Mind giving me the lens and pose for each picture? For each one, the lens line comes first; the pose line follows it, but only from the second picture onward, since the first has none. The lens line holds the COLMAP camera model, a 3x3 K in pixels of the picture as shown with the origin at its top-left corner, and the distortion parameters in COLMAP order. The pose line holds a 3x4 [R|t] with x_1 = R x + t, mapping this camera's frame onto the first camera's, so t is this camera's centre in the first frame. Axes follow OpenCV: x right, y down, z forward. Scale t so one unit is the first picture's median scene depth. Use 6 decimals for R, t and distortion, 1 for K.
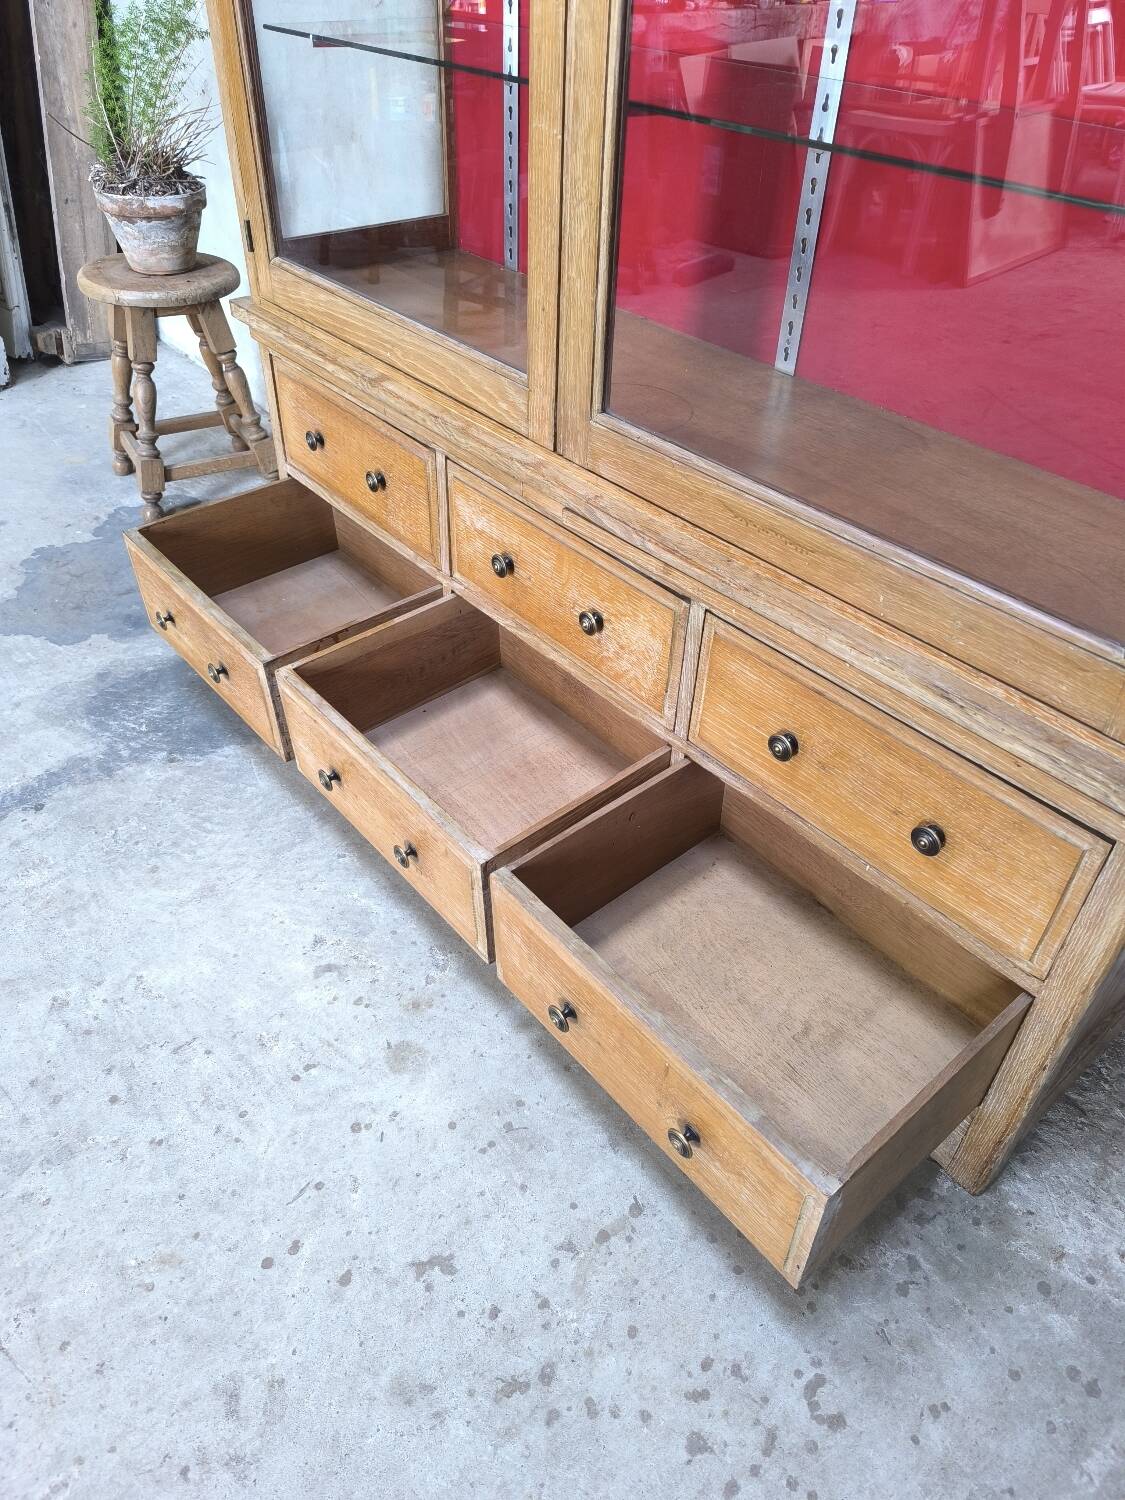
lens RADIAL K [[1033.8, 0, 564.3], [0, 1033.8, 747.3], [0, 0, 1]] dist [0.025916, -0.032334]
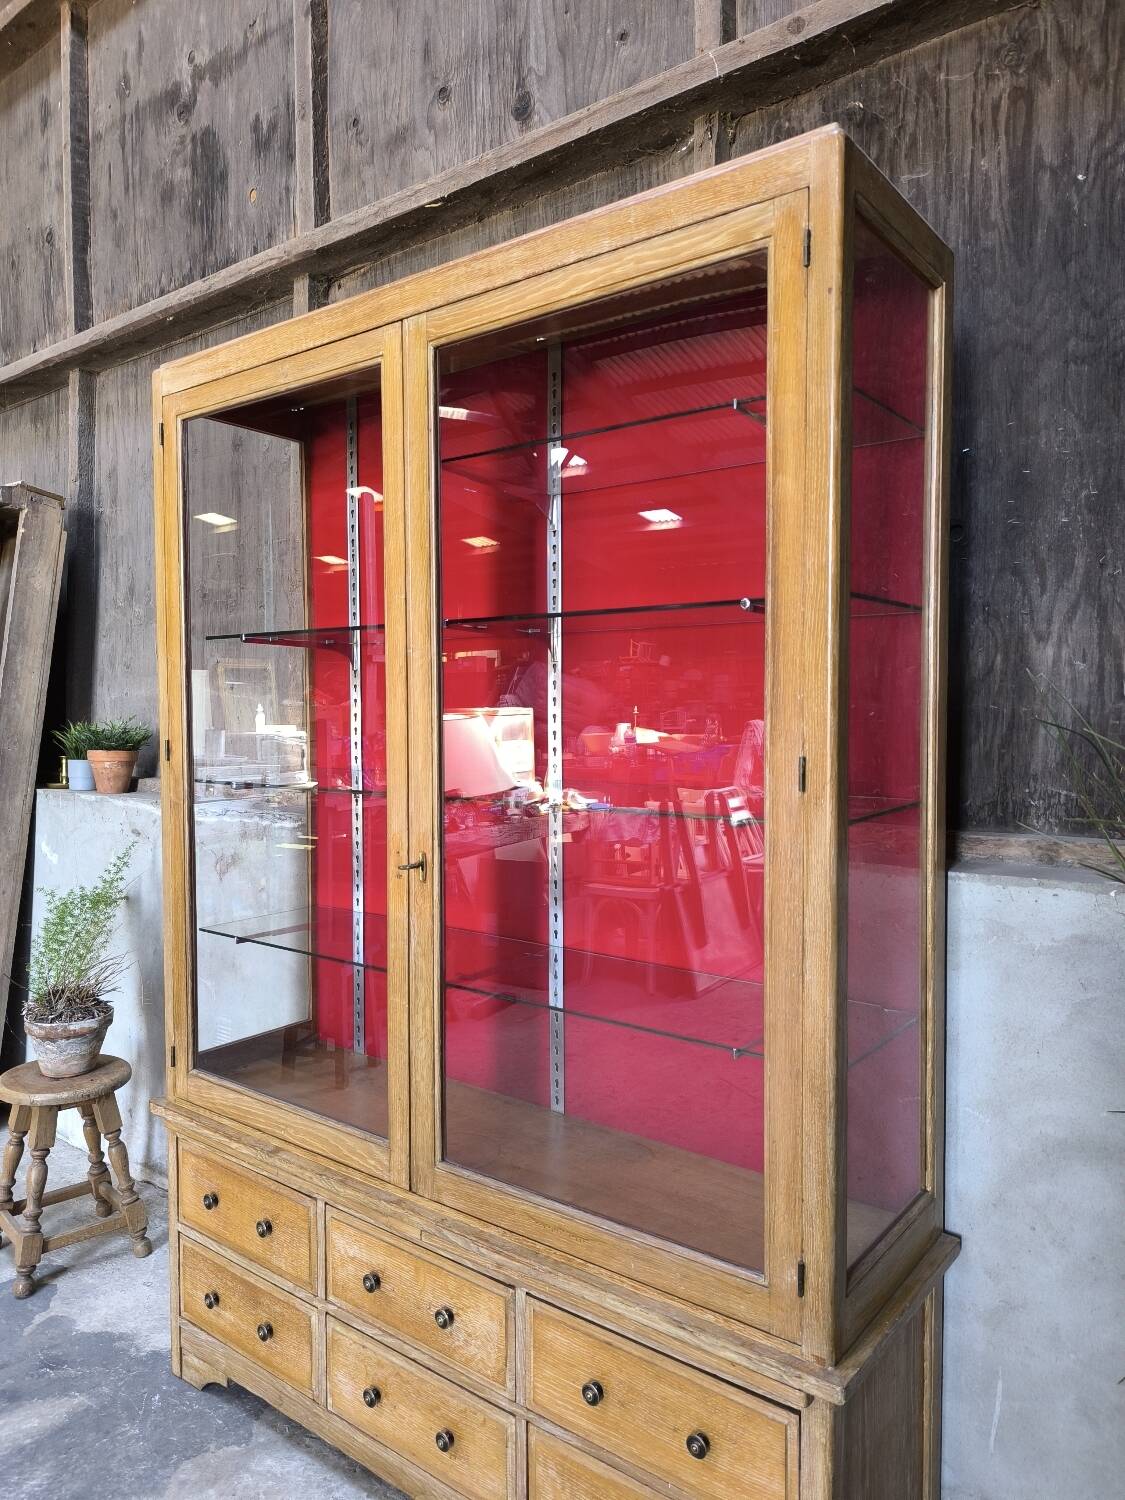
lens RADIAL K [[1033.8, 0, 568.2], [0, 1033.8, 748.1], [0, 0, 1]] dist [0.025916, -0.032334]
pose [[0.977401, -0.041594, 0.207262, -0.067169], [0.158092, 0.794709, -0.586042, 0.108997], [-0.140337, 0.605564, 0.783325, -0.543137]]
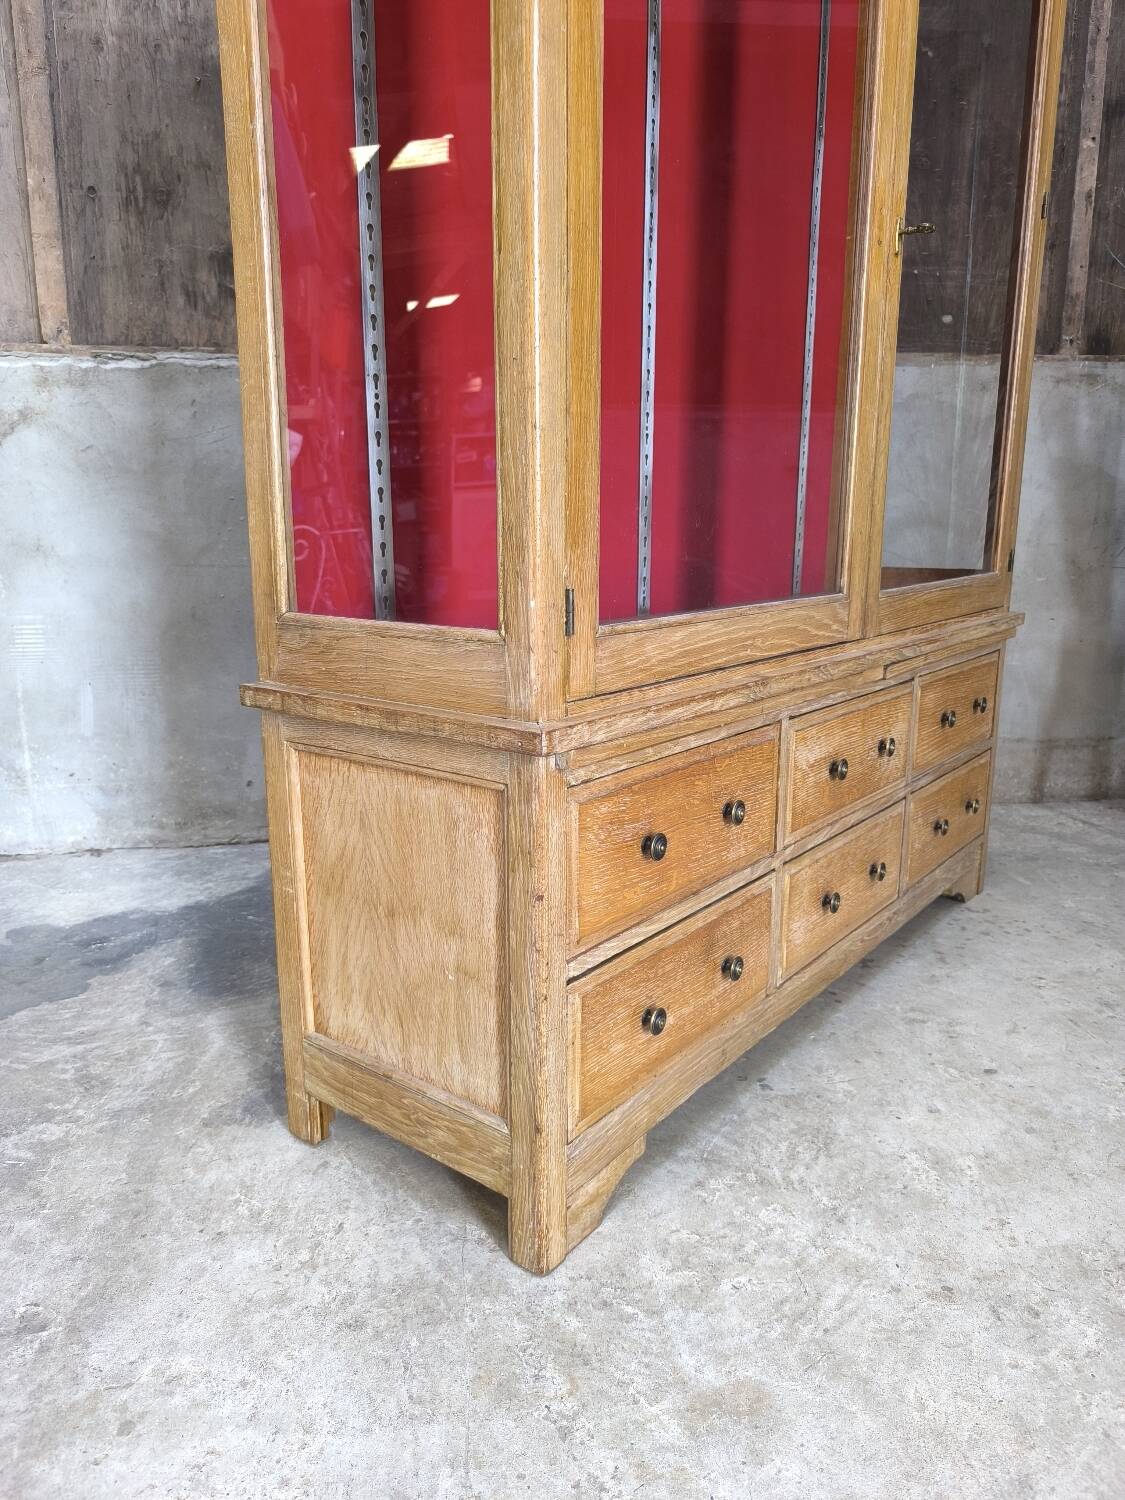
lens RADIAL K [[1033.8, 0, 564.6], [0, 1033.8, 754.8], [0, 0, 1]] dist [0.025916, -0.032334]
pose [[0.513854, -0.222675, 0.828475, -1.514597], [0.560868, 0.817946, -0.128028, 0.133796], [-0.649139, 0.530453, 0.545196, 0.173629]]
